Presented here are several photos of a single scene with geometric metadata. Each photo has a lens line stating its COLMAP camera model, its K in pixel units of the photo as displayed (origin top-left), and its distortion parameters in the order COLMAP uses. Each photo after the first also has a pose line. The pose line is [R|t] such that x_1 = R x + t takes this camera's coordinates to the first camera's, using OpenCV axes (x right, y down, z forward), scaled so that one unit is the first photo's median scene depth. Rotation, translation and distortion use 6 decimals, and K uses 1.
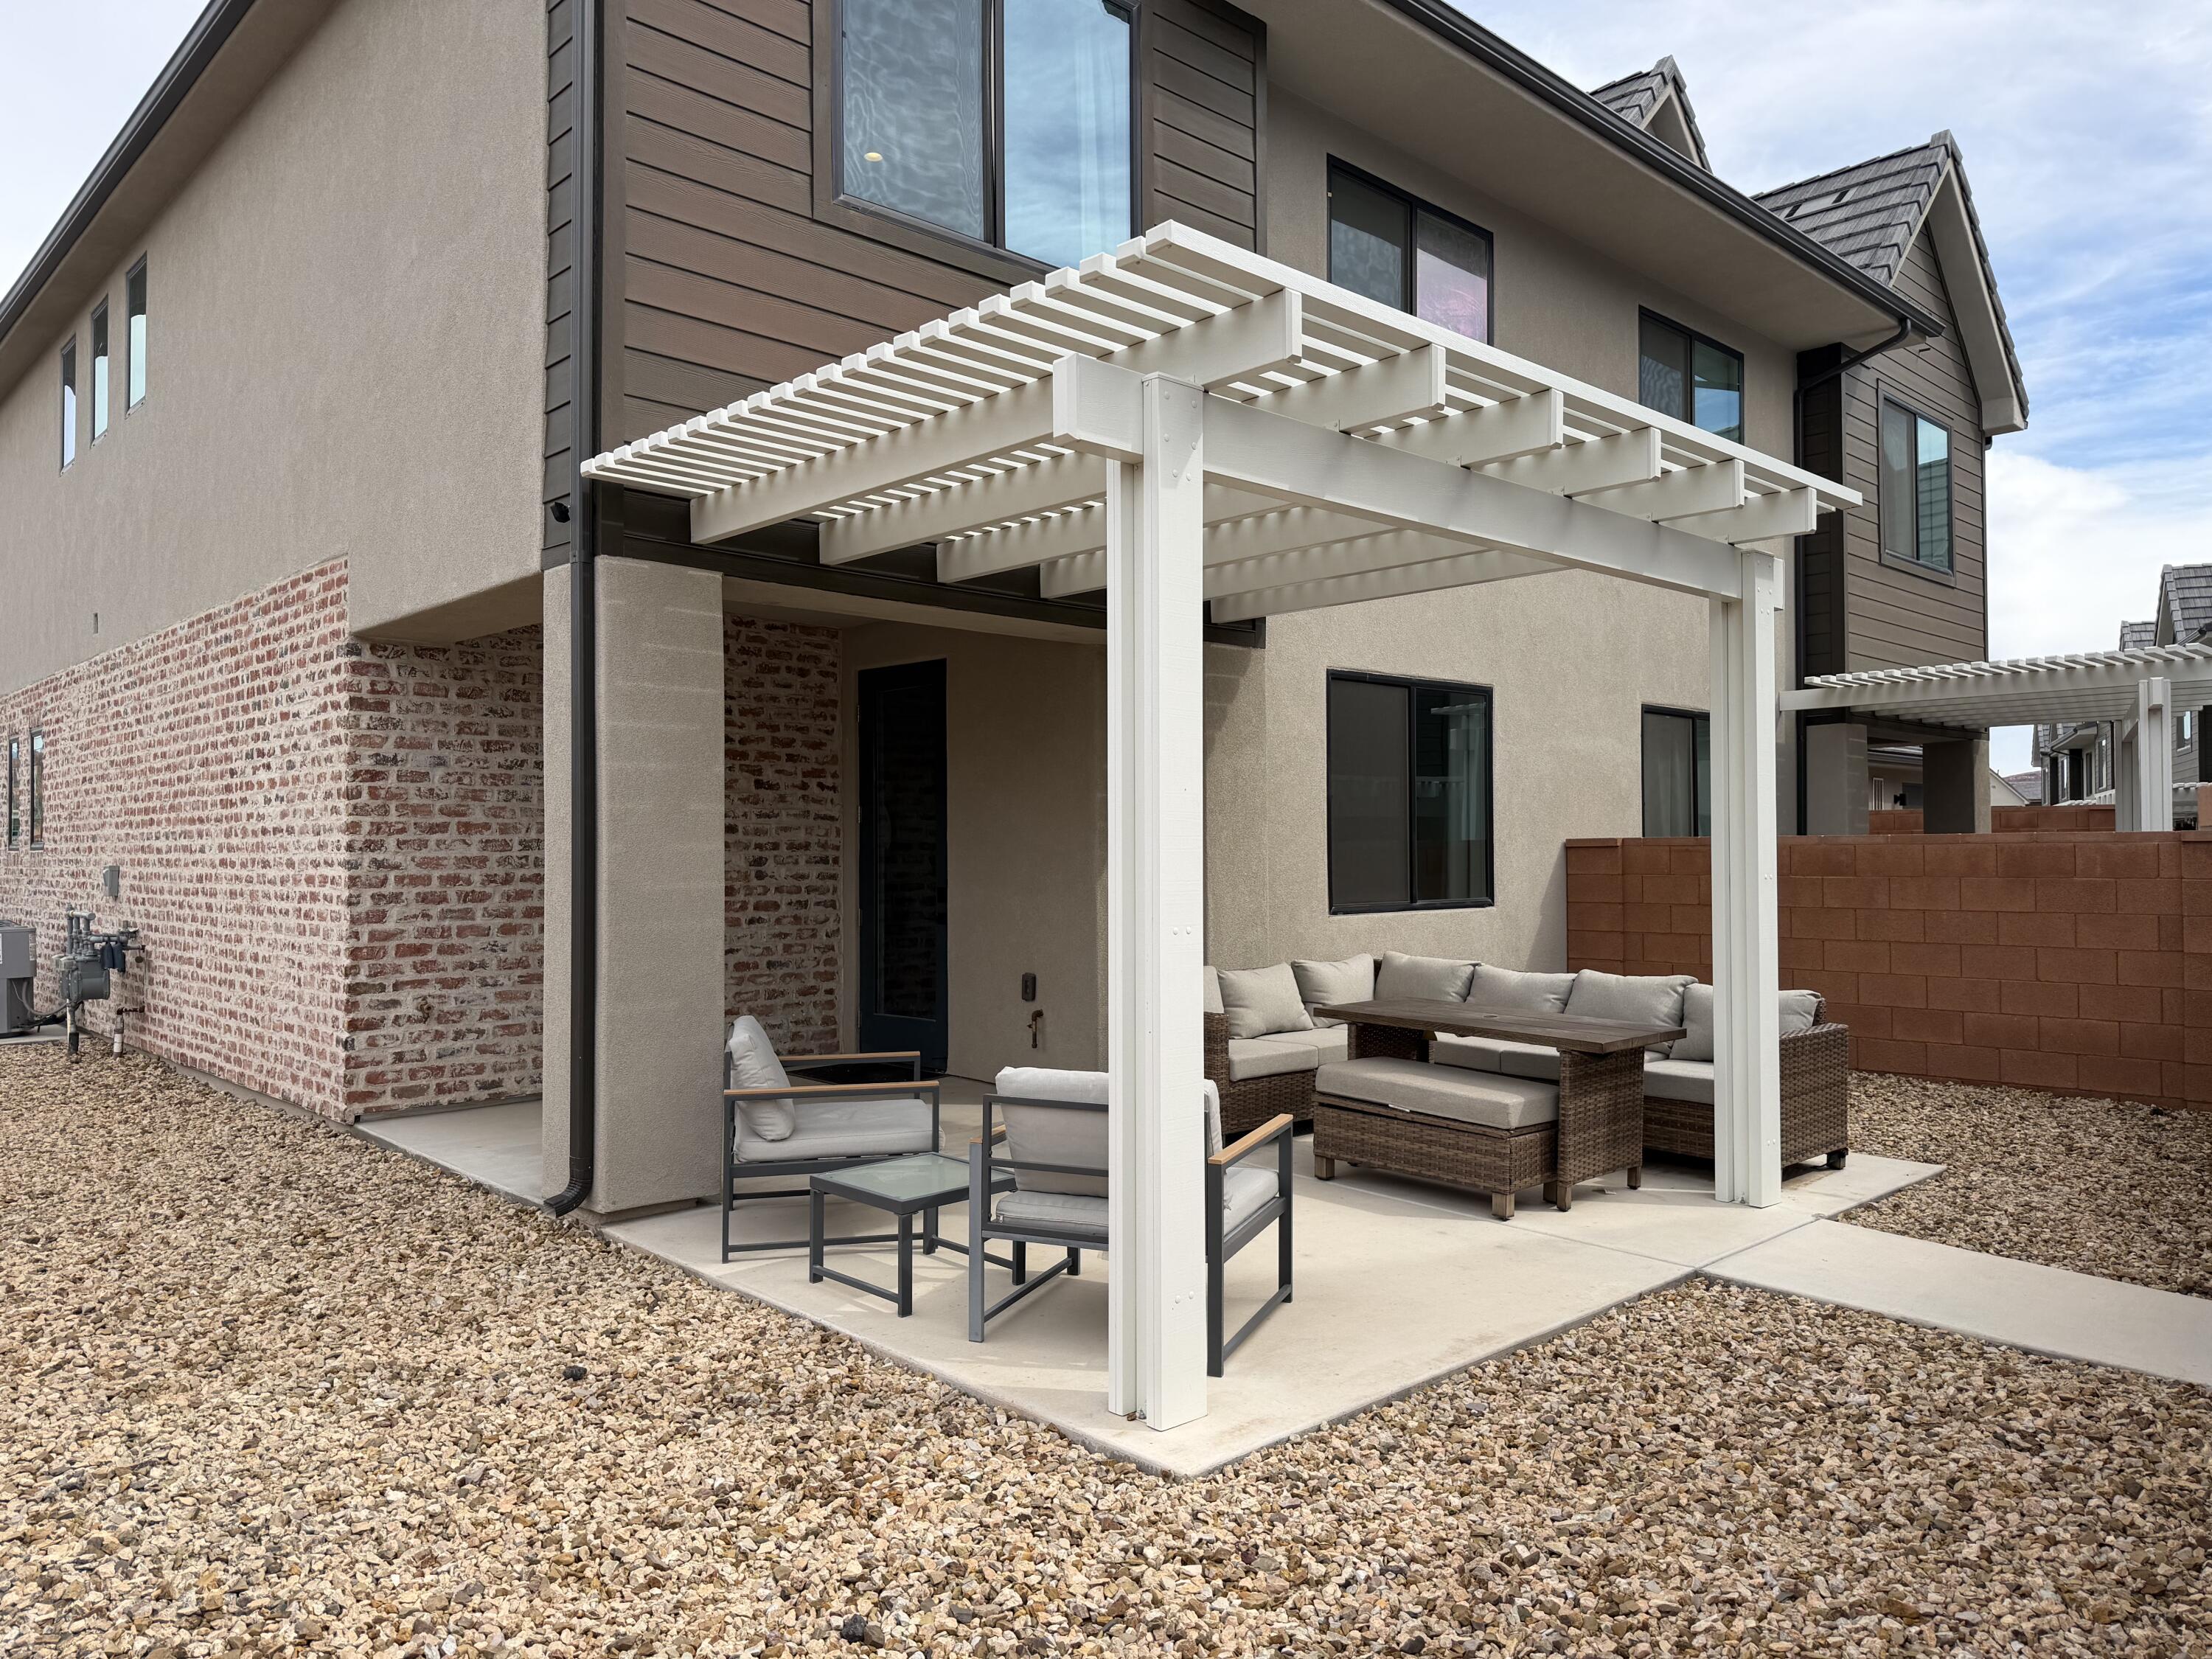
lens RADIAL K [[1550.1, 0, 1091.5], [0, 1550.1, 797.9], [0, 0, 1]] dist [0.073007, -0.083332]
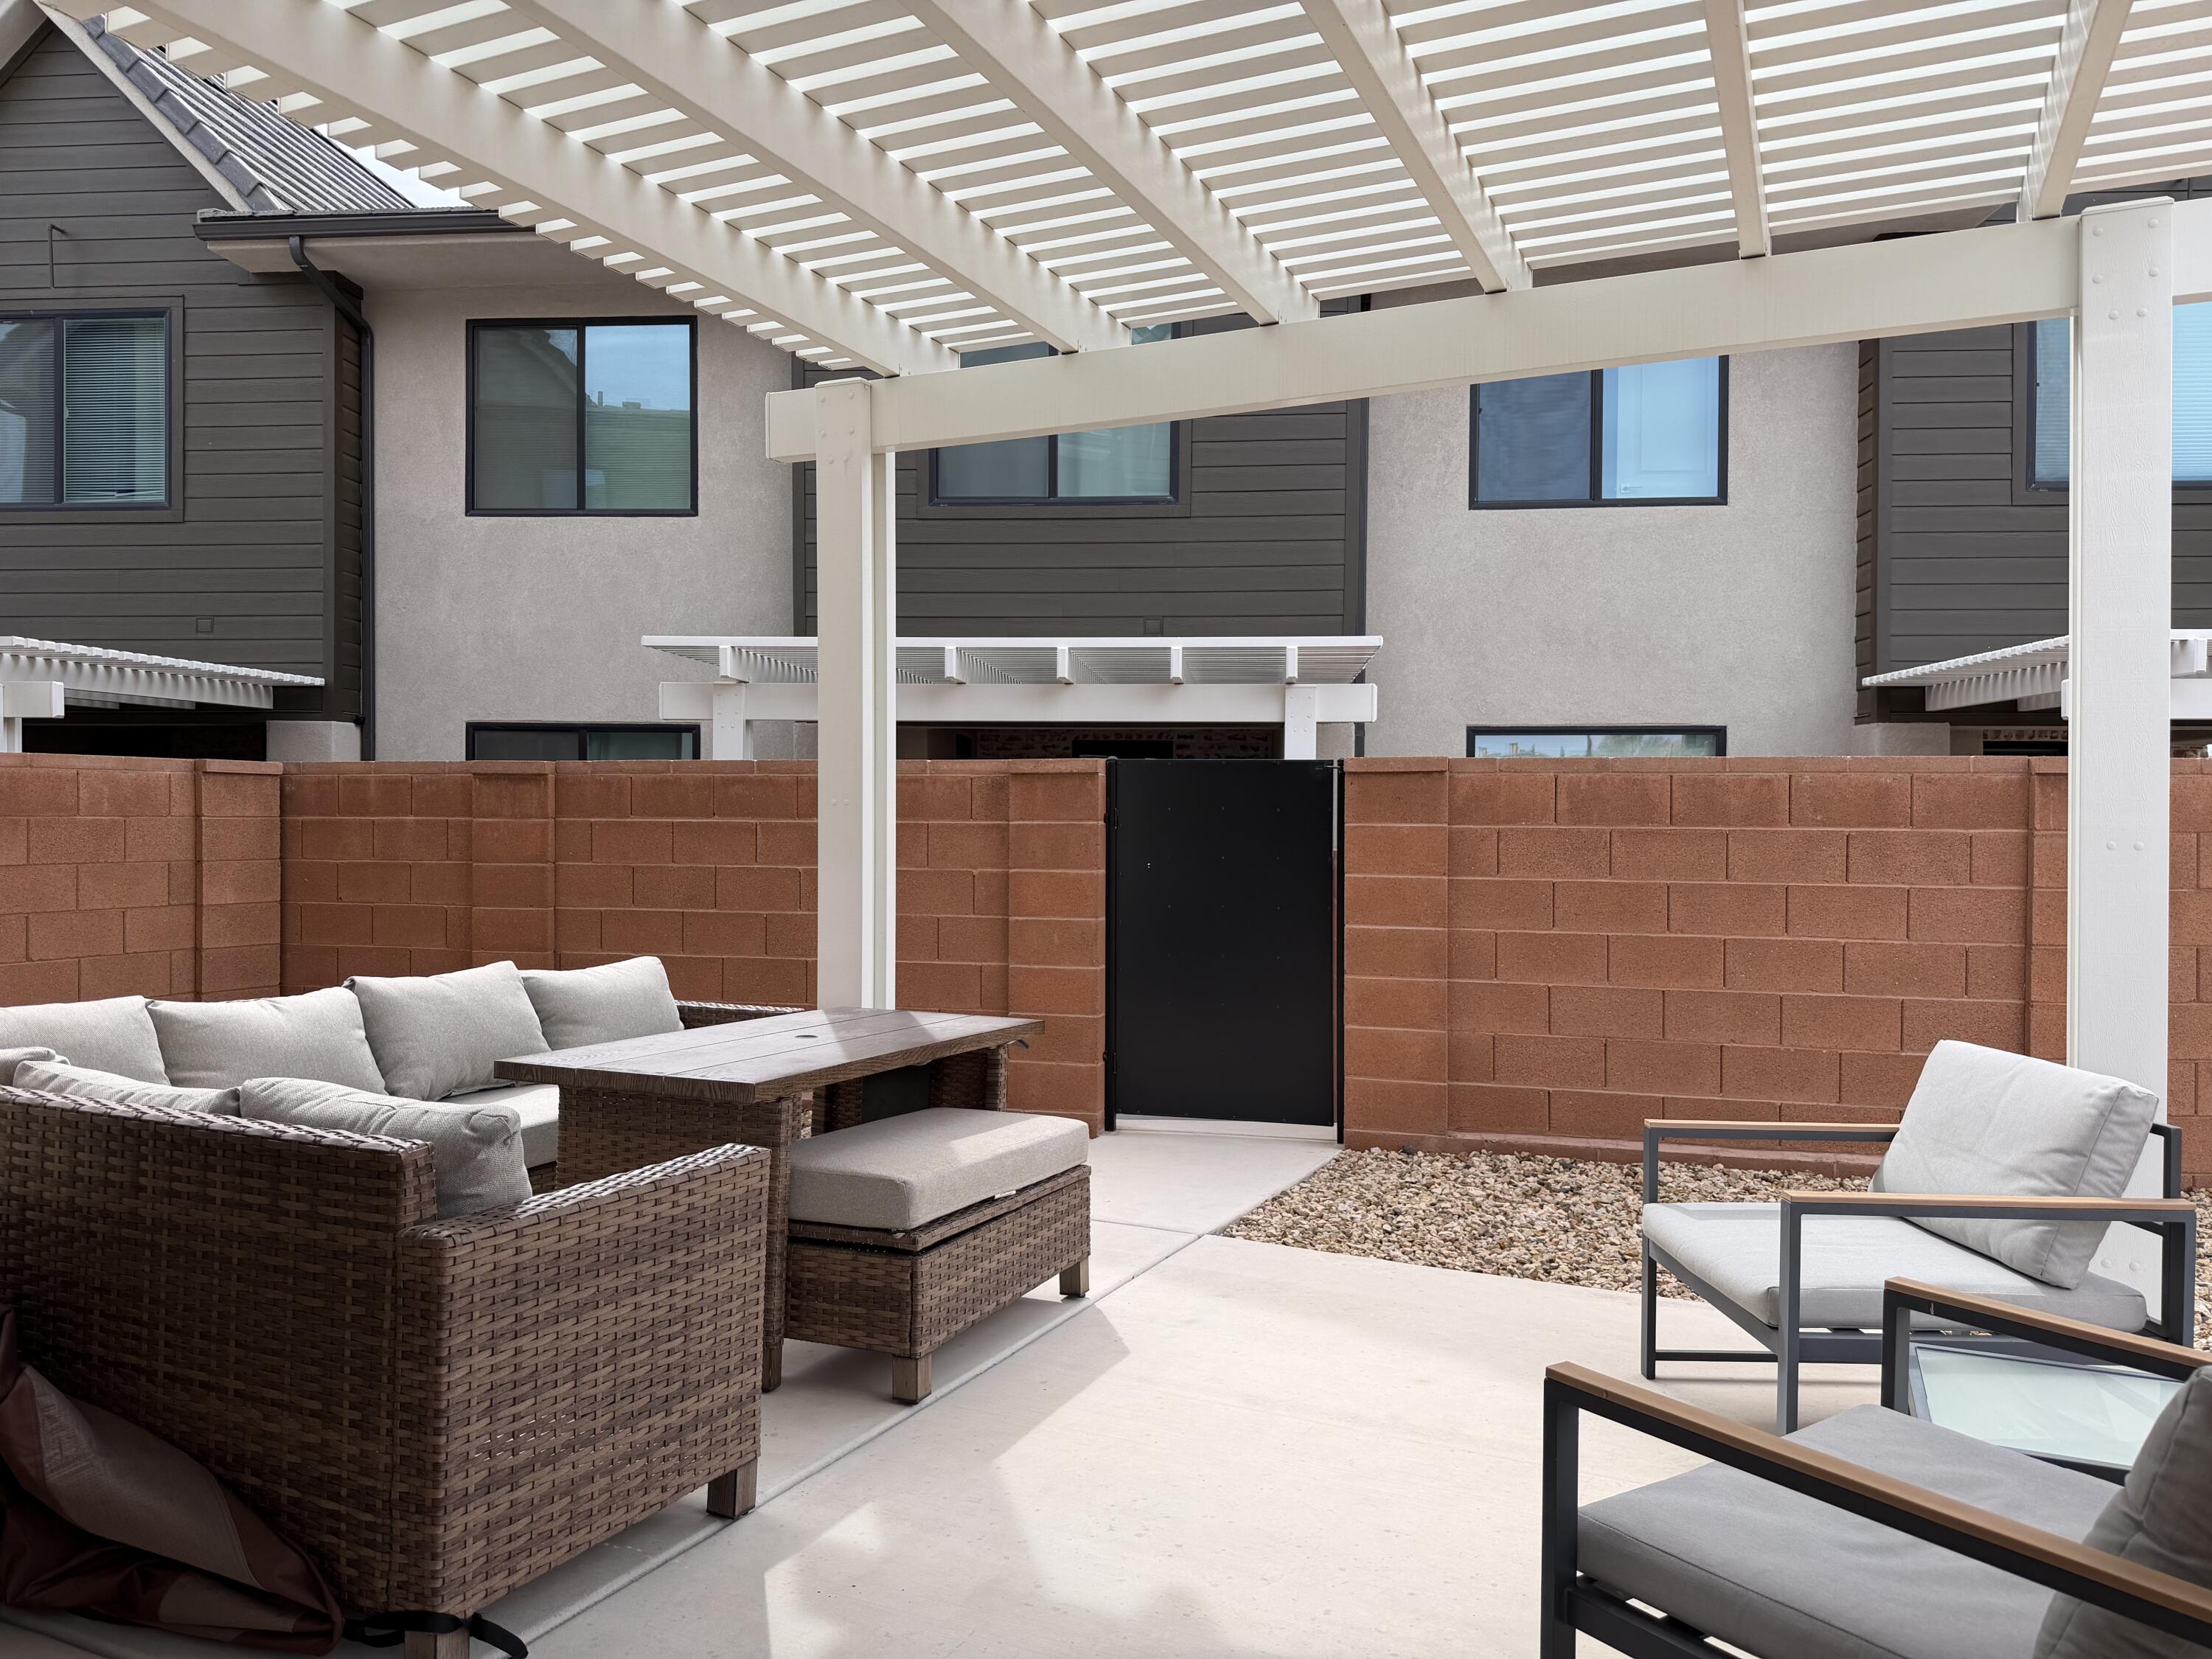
lens RADIAL K [[1550.1, 0, 1097.7], [0, 1550.1, 820.0], [0, 0, 1]] dist [0.073007, -0.083332]
pose [[-0.378758, -0.000507, 0.925496, -0.258471], [-0.033989, 0.999333, -0.013362, 0.048598], [-0.924871, -0.036518, -0.378523, 0.874298]]
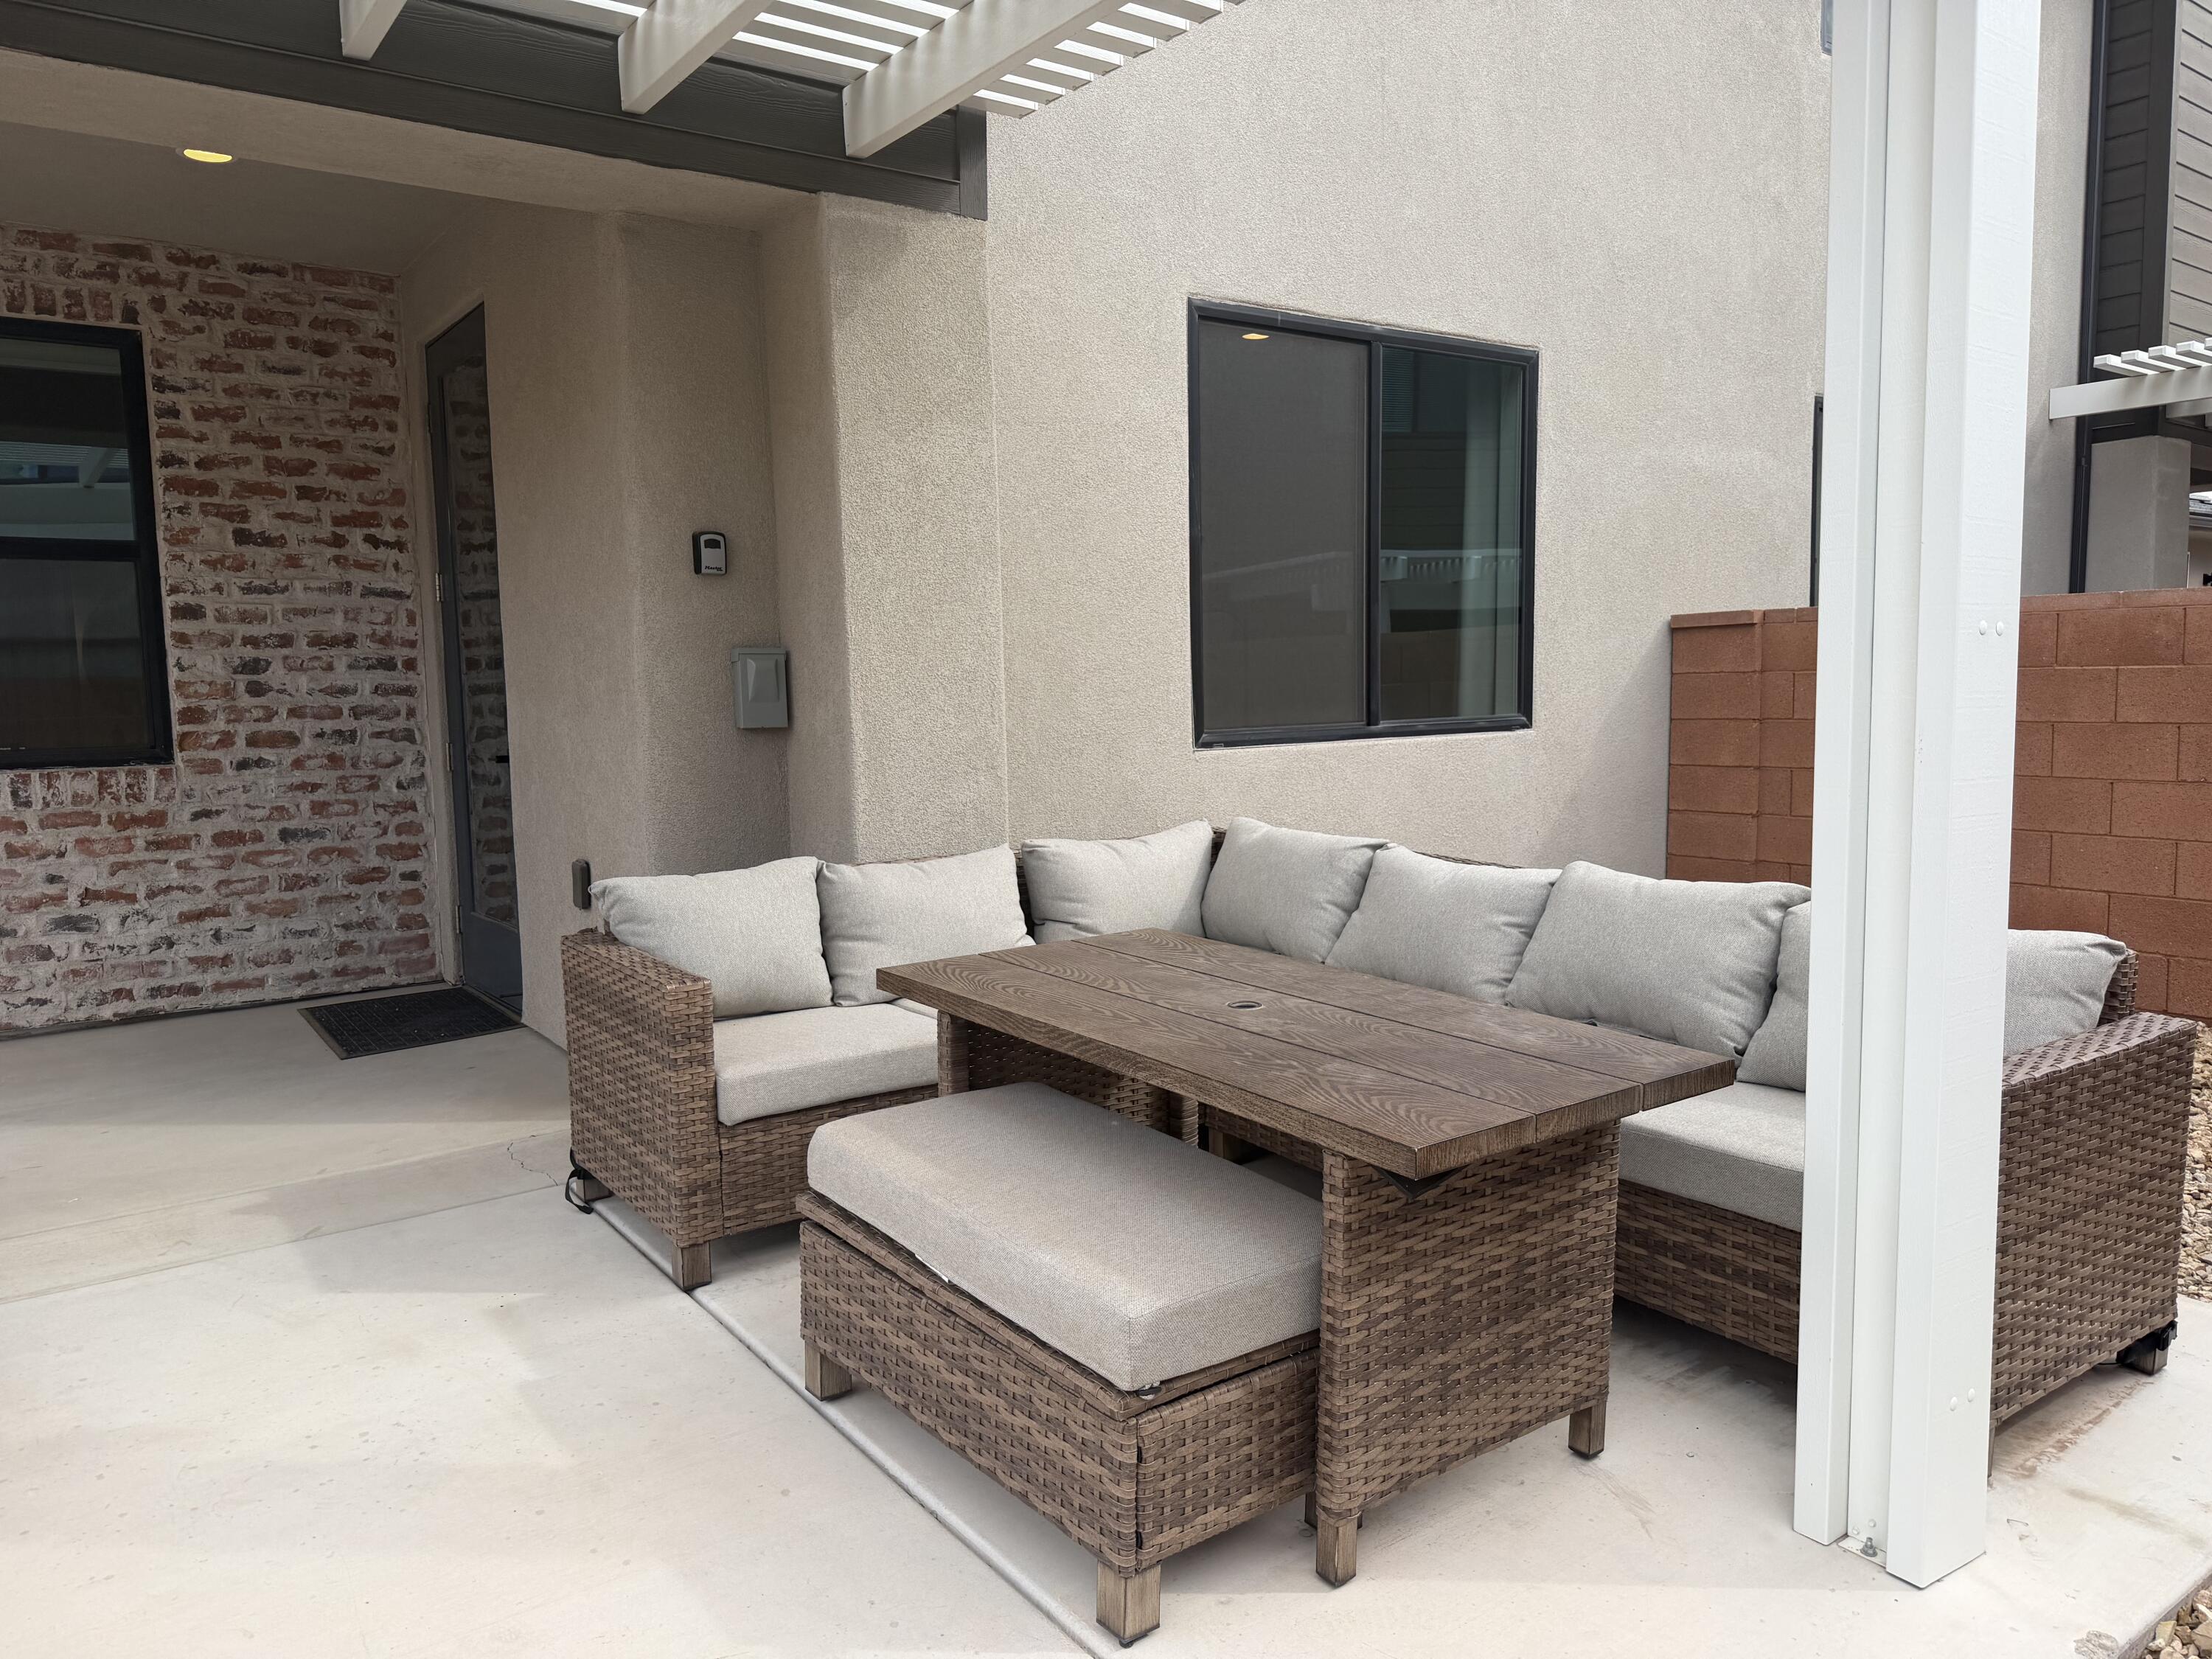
lens RADIAL K [[1550.1, 0, 1108.7], [0, 1550.1, 817.3], [0, 0, 1]] dist [0.073007, -0.083332]
pose [[0.992775, -0.003751, -0.119935, 0.210922], [0.018634, 0.992206, 0.123207, 0.033214], [0.118538, -0.124552, 0.985107, 0.475201]]
